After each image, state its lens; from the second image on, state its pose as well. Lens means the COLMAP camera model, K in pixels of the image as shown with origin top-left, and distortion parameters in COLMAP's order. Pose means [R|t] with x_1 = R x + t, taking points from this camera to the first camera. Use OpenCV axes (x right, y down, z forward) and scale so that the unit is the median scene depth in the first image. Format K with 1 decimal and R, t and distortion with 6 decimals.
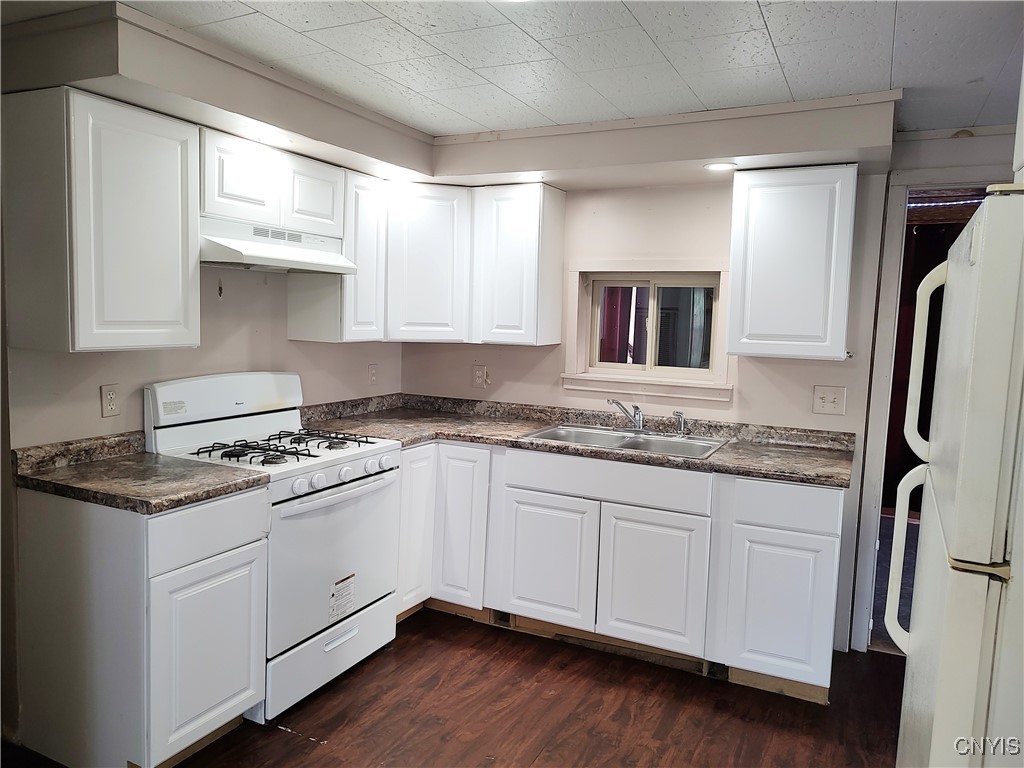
lens RADIAL K [[732.8, 0, 512.0], [0, 732.8, 384.0], [0, 0, 1]] dist [0.022135, -0.004839]
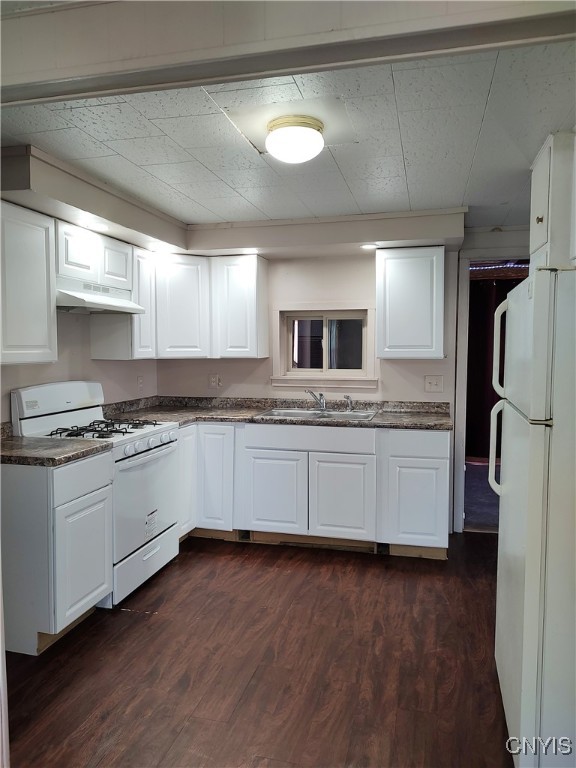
lens RADIAL K [[550.7, 0, 294.6], [0, 550.7, 380.2], [0, 0, 1]] dist [0.046993, -0.004872]
pose [[0.976214, -0.042351, 0.212631, -0.166940], [0.049321, 0.998402, -0.027580, 0.036245], [-0.211123, 0.037411, 0.976743, -0.190817]]
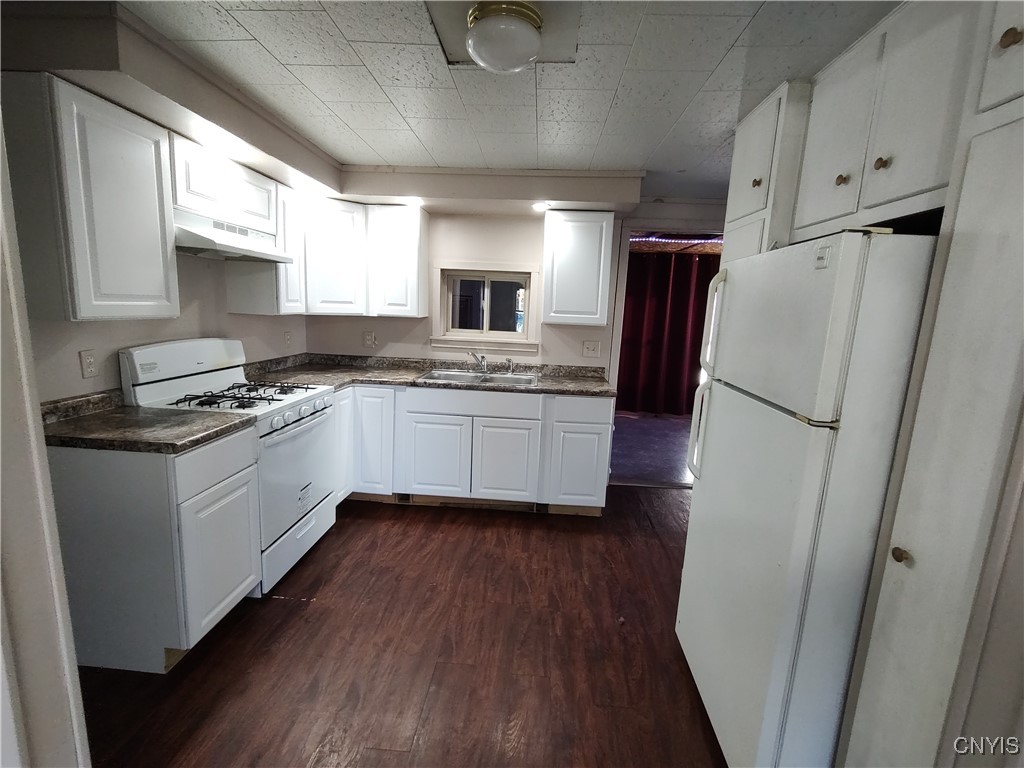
lens RADIAL K [[461.1, 0, 514.4], [0, 461.1, 383.9], [0, 0, 1]] dist [0.000269, 0.000138]
pose [[0.921144, -0.054084, 0.385447, -0.184780], [0.021635, 0.995883, 0.088033, 0.004031], [-0.388621, -0.072752, 0.918521, 0.059037]]
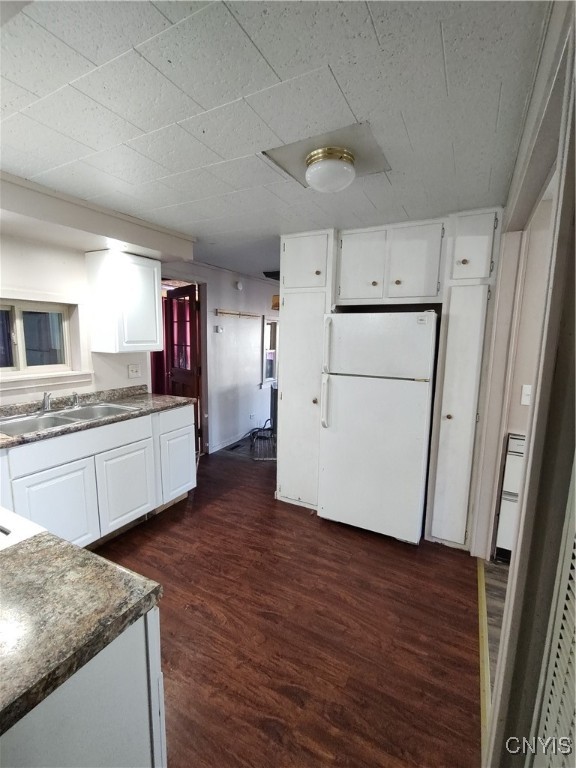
lens RADIAL K [[344.7, 0, 287.8], [0, 344.7, 381.8], [0, 0, 1]] dist [-0.000523, -0.000260]
pose [[0.029045, -0.163129, 0.986177, -0.577489], [0.088120, 0.983170, 0.160036, -0.072783], [-0.995686, 0.082254, 0.042931, 0.582409]]
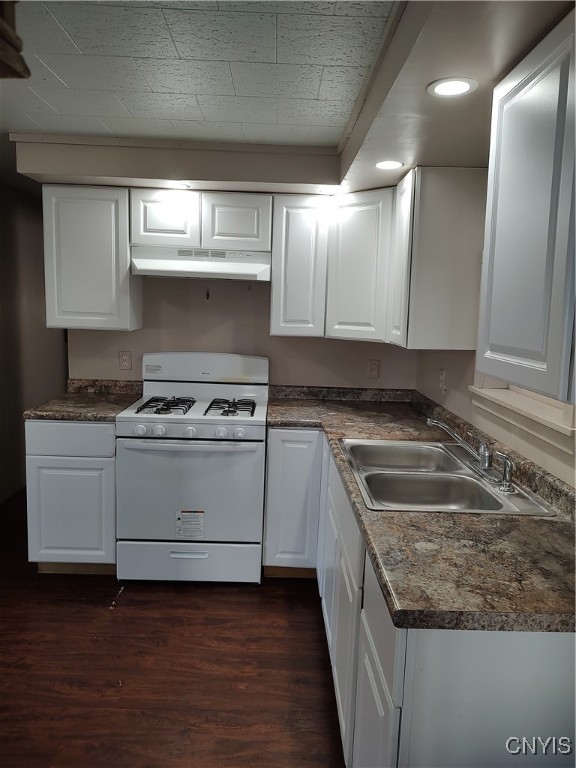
lens RADIAL K [[552.6, 0, 289.7], [0, 552.6, 380.4], [0, 0, 1]] dist [0.008278, -0.004404]
pose [[0.460940, 0.108760, -0.880742, 0.682269], [-0.107779, 0.991976, 0.066089, -0.051097], [0.880862, 0.064462, 0.468963, 0.655720]]
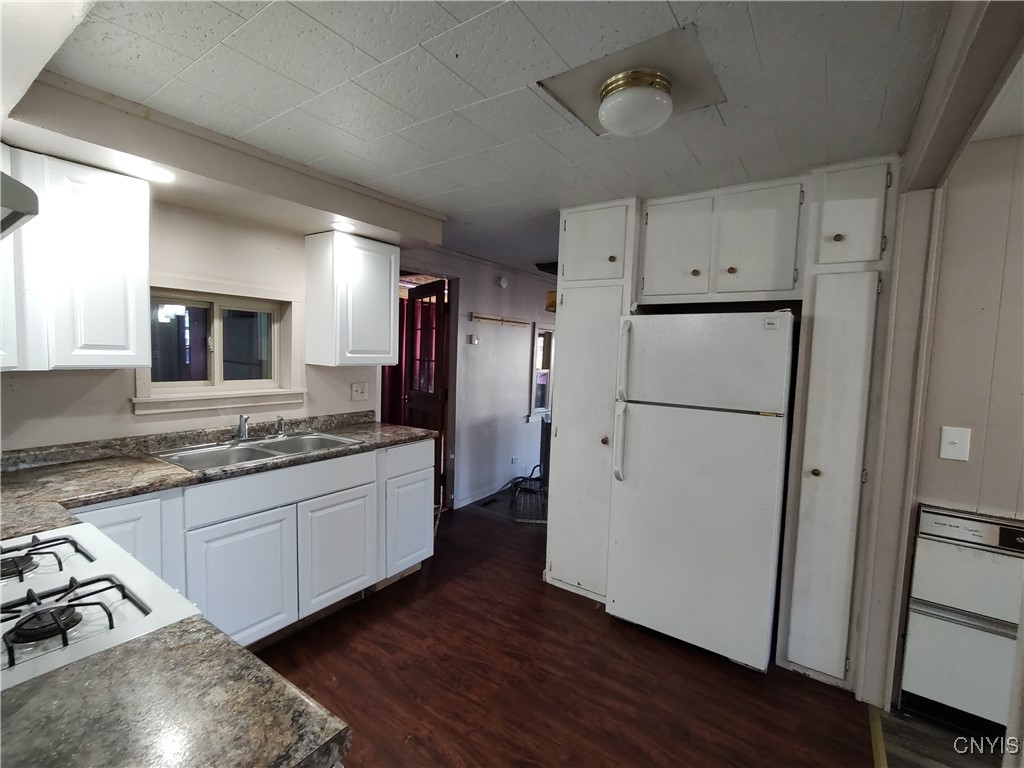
lens RADIAL K [[459.6, 0, 510.7], [0, 459.6, 384.0], [0, 0, 1]] dist [-0.000523, -0.000260]
pose [[0.149464, -0.092737, 0.984409, -0.526872], [0.075572, 0.993751, 0.082142, -0.055319], [-0.985875, 0.062116, 0.155539, 0.586654]]
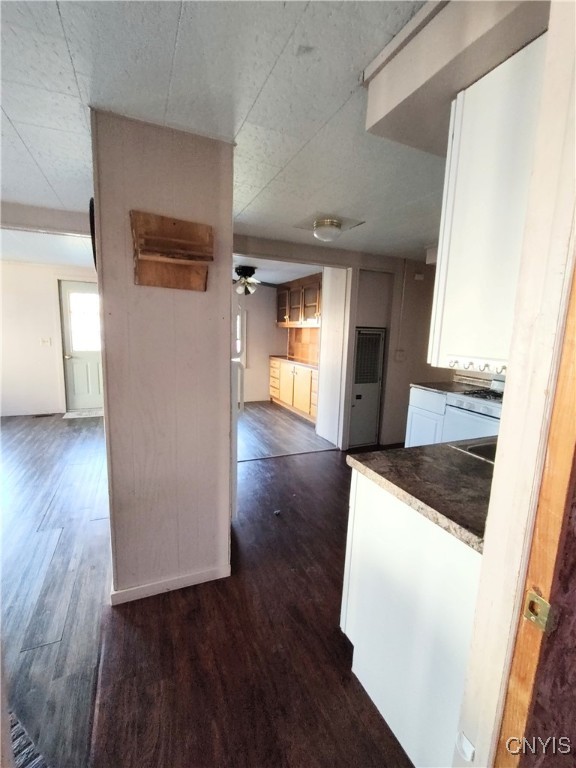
lens RADIAL K [[347.3, 0, 288.0], [0, 347.3, 384.0], [0, 0, 1]] dist [-0.004040, -0.000679]
pose [[-0.647704, 0.067563, -0.758890, 0.827089], [-0.132031, 0.971037, 0.199137, -0.066118], [0.750365, 0.229179, -0.620024, 1.126999]]
